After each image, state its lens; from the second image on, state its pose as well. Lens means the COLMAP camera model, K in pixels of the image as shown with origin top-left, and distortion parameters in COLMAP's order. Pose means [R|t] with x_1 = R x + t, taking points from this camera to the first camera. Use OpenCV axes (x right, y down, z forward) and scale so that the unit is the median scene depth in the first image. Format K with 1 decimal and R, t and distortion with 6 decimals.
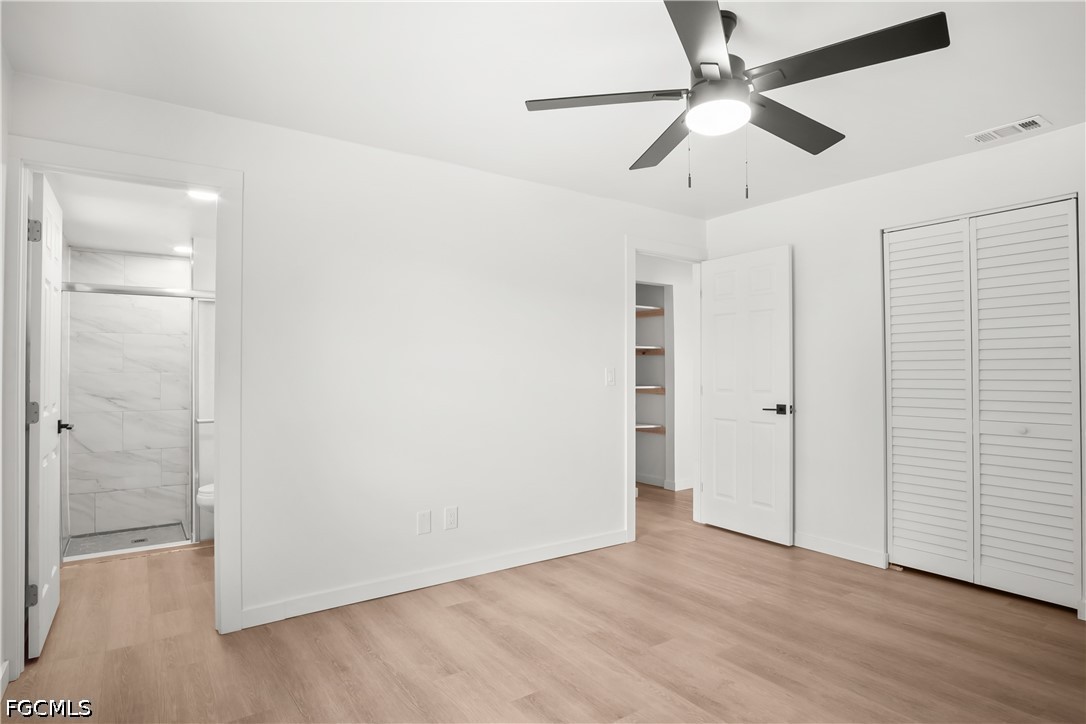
lens RADIAL K [[588.3, 0, 532.4], [0, 588.3, 363.2], [0, 0, 1]] dist [-0.028912, 0.000327]
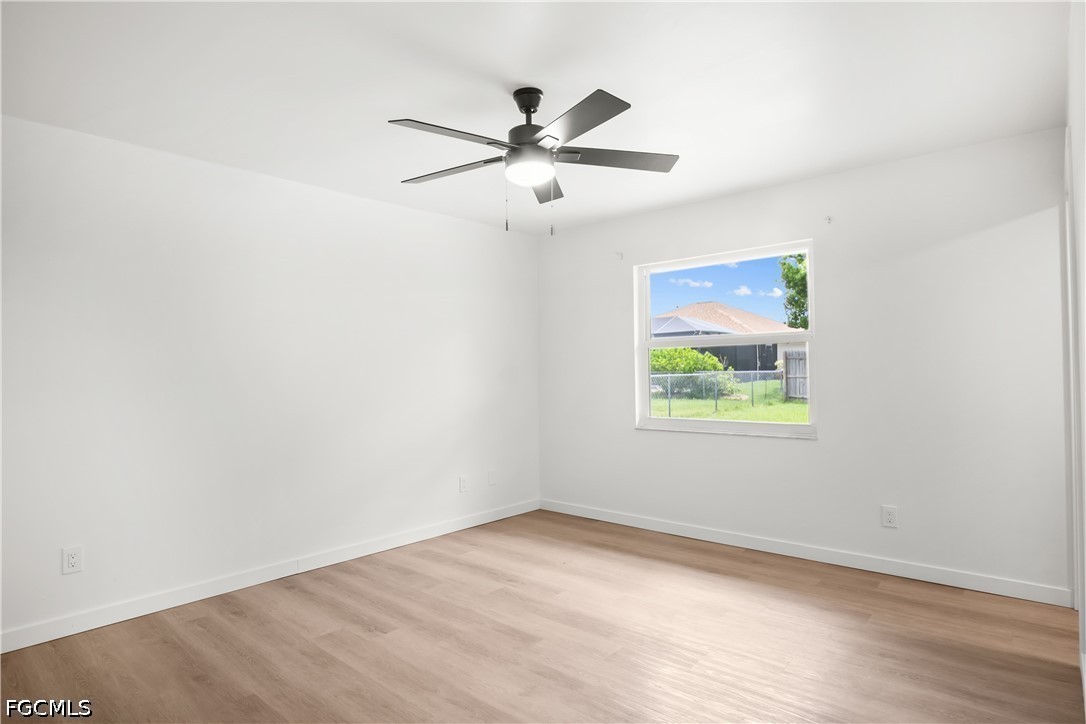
lens RADIAL K [[588.3, 0, 532.4], [0, 588.3, 363.2], [0, 0, 1]] dist [-0.028912, 0.000327]
pose [[-0.971644, 0.015084, -0.235968, 0.564524], [0.020124, 0.999618, -0.018962, 0.014196], [0.235591, -0.023173, -0.971576, 2.031744]]
